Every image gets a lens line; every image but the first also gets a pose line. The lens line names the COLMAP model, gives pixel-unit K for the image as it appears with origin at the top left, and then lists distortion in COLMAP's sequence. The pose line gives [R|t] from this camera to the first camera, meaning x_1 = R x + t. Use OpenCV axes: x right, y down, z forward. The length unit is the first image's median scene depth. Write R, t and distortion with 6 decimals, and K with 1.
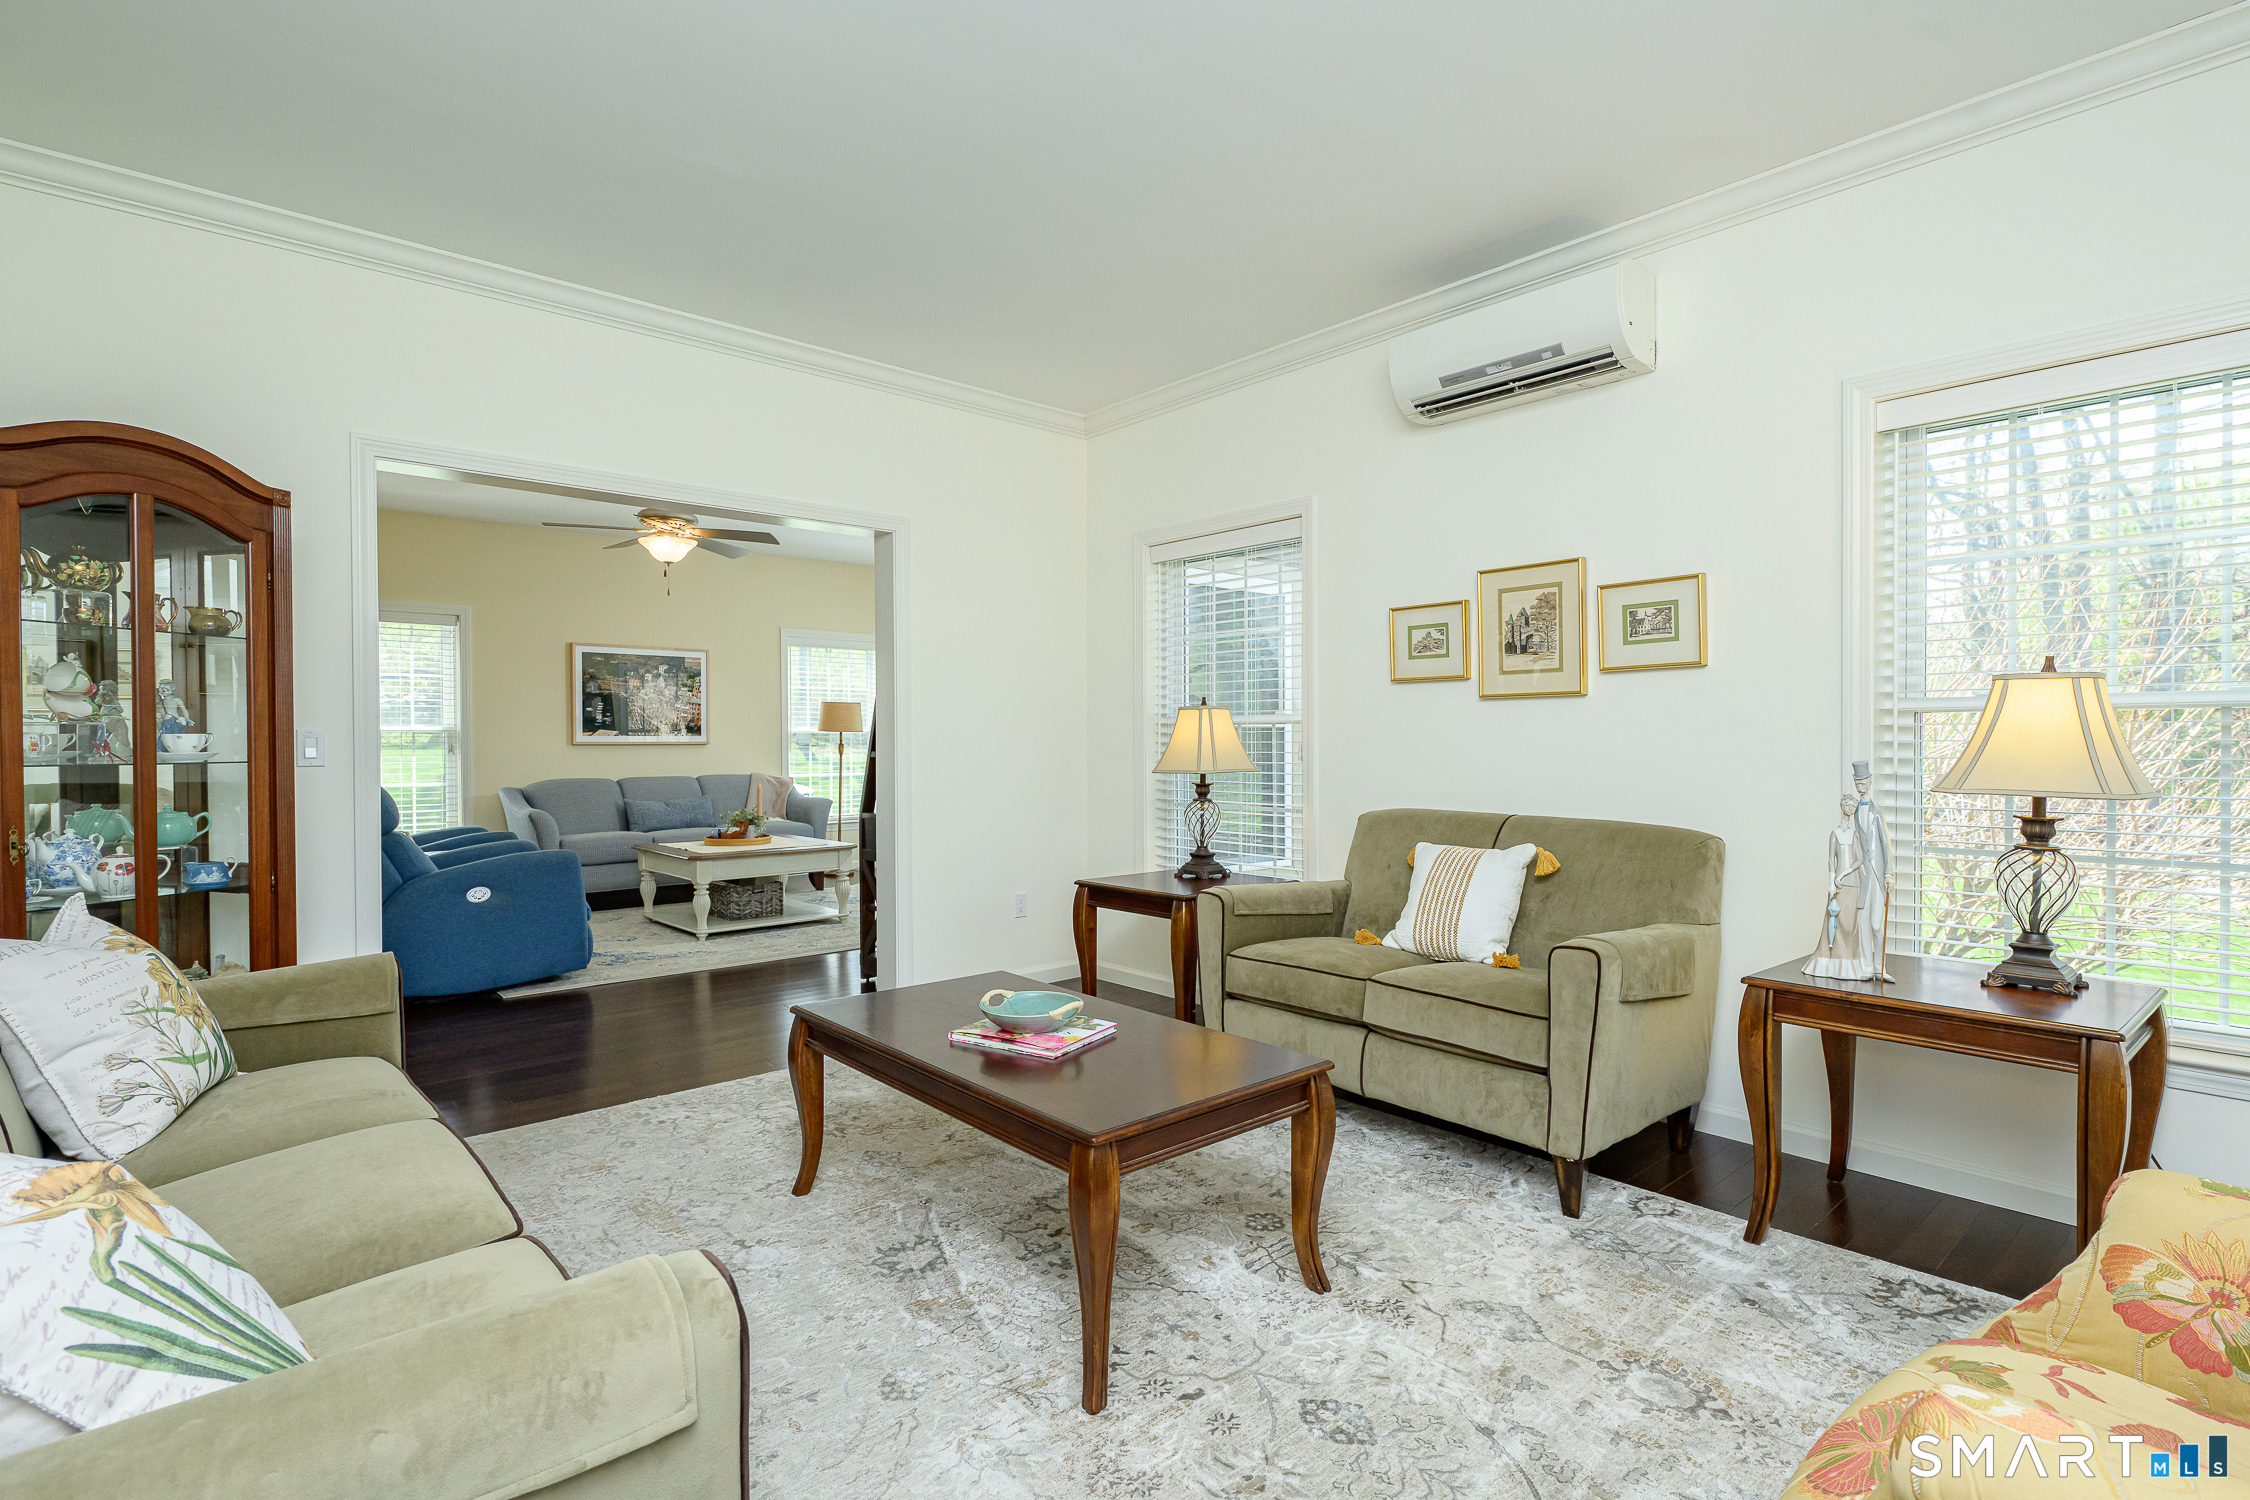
lens RADIAL K [[1069.9, 0, 1123.9], [0, 1069.9, 752.2], [0, 0, 1]] dist [-0.008981, 0.000151]
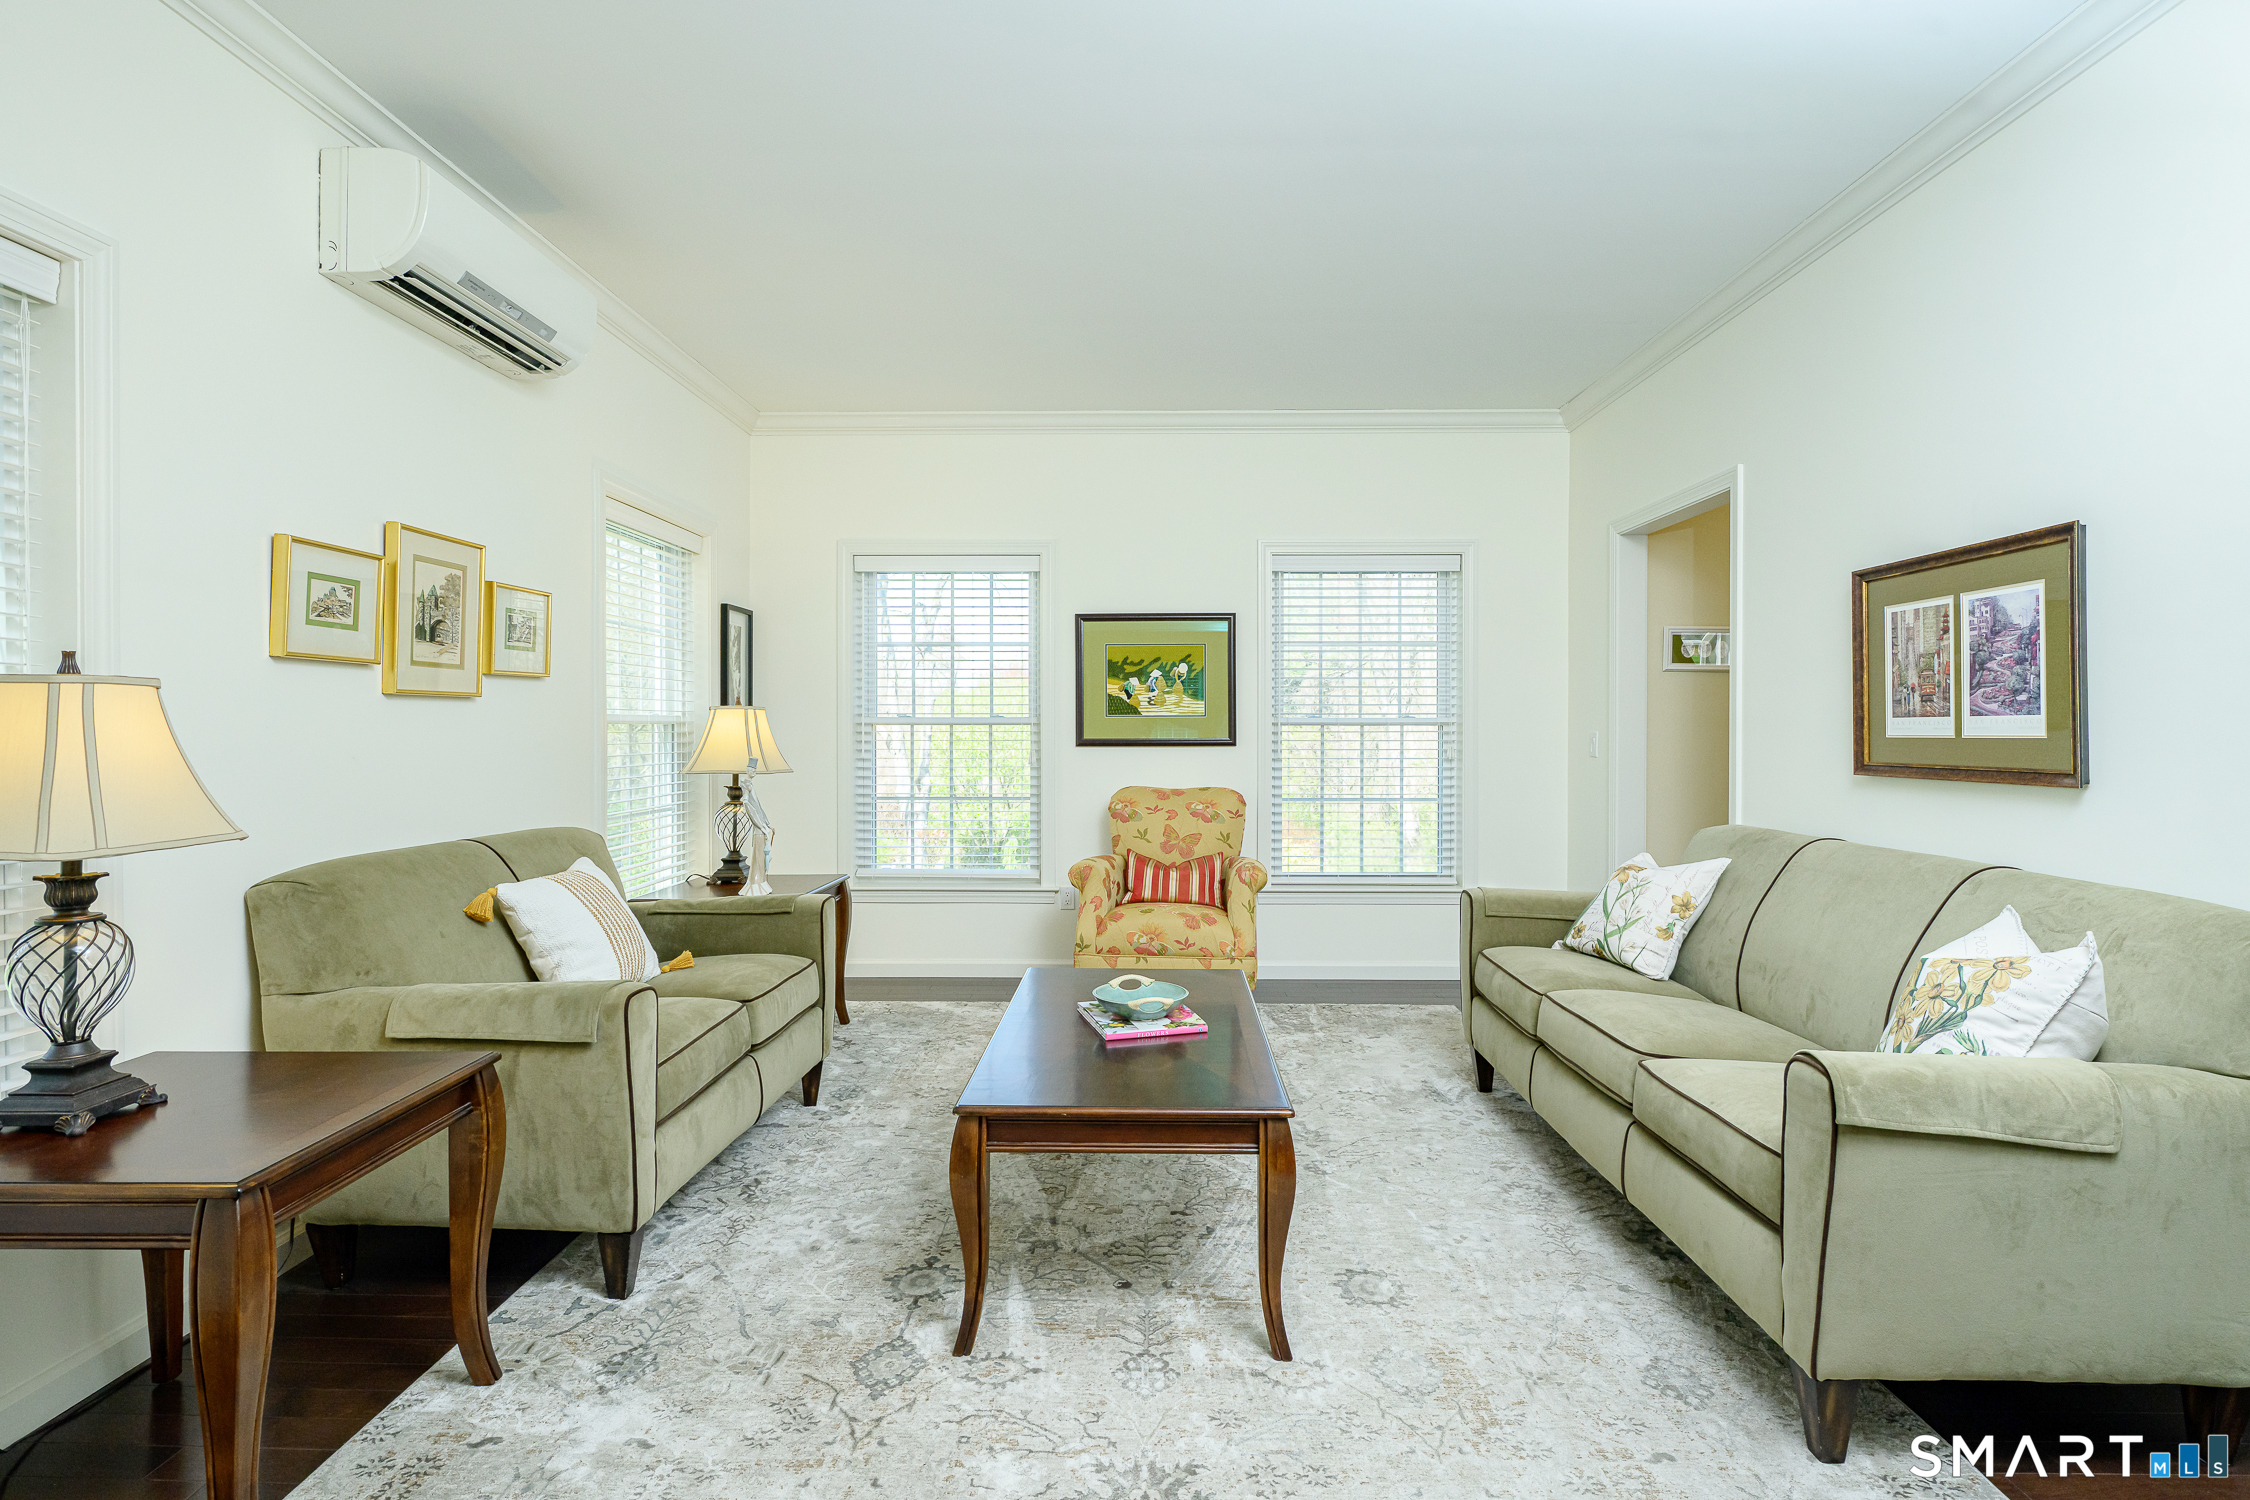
lens RADIAL K [[1069.9, 0, 1125.4], [0, 1069.9, 730.0], [0, 0, 1]] dist [-0.008981, 0.000151]
pose [[-0.738054, -0.000284, 0.674741, -0.549863], [0.009295, 0.999901, 0.010588, -0.029379], [-0.674677, 0.014086, -0.737979, 1.233462]]
